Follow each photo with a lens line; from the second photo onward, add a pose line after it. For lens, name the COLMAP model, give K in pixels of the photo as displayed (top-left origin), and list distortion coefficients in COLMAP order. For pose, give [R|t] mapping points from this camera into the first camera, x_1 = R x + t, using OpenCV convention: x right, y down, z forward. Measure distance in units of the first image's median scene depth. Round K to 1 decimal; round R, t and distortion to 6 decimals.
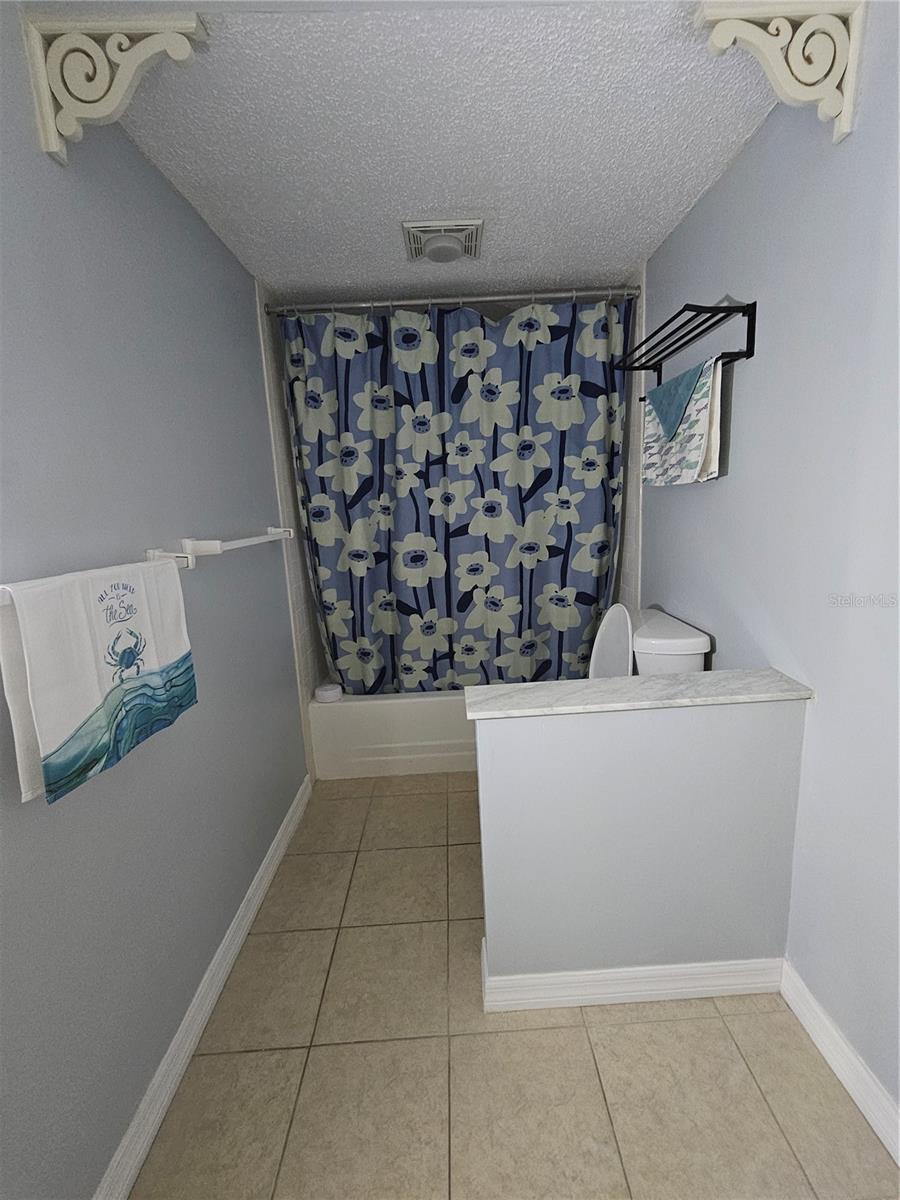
lens RADIAL K [[494.9, 0, 457.8], [0, 494.9, 593.2], [0, 0, 1]] dist [-0.006576, 0.000832]
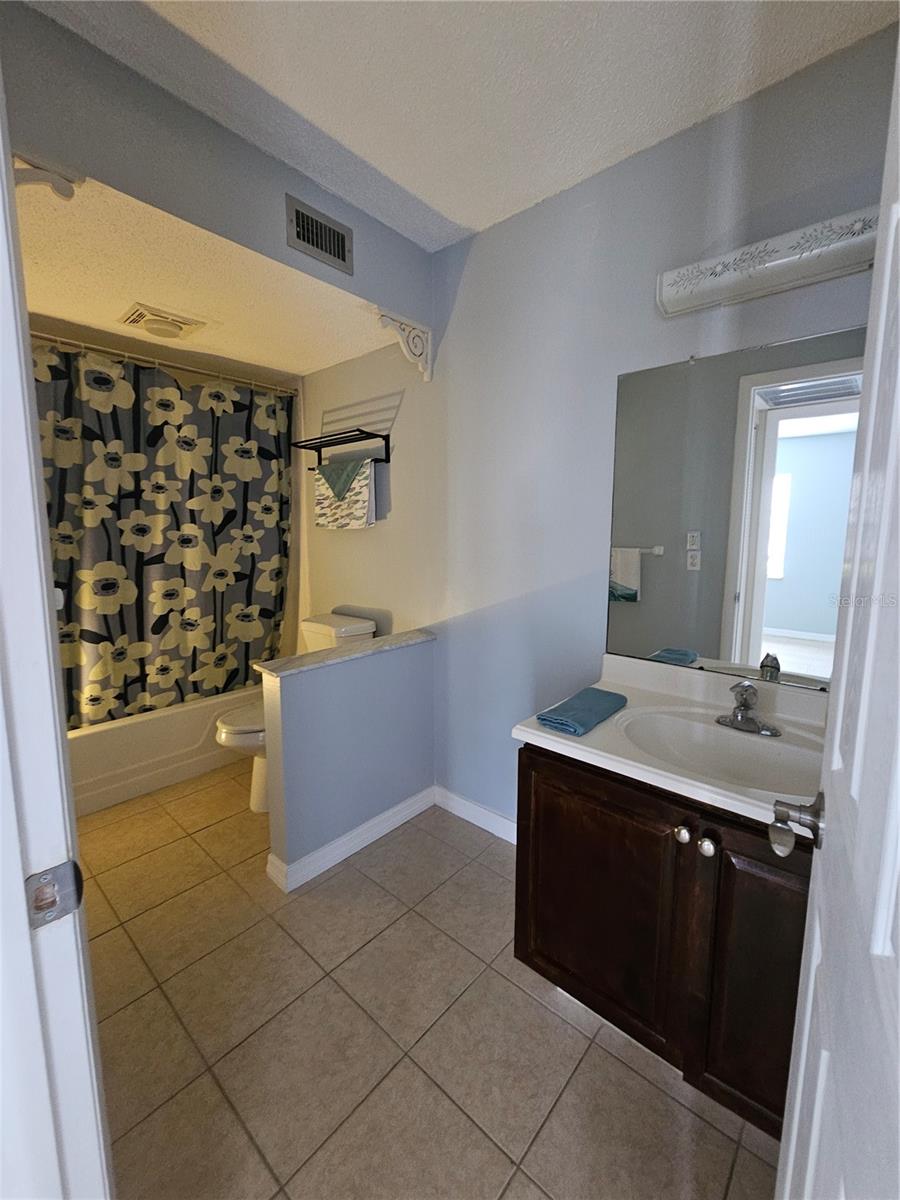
lens RADIAL K [[494.9, 0, 455.4], [0, 494.9, 594.1], [0, 0, 1]] dist [-0.006576, 0.000832]
pose [[0.682955, -0.047102, 0.728941, -0.354043], [0.101596, 0.994345, -0.030935, 0.053419], [-0.723361, 0.095185, 0.683878, -0.232043]]
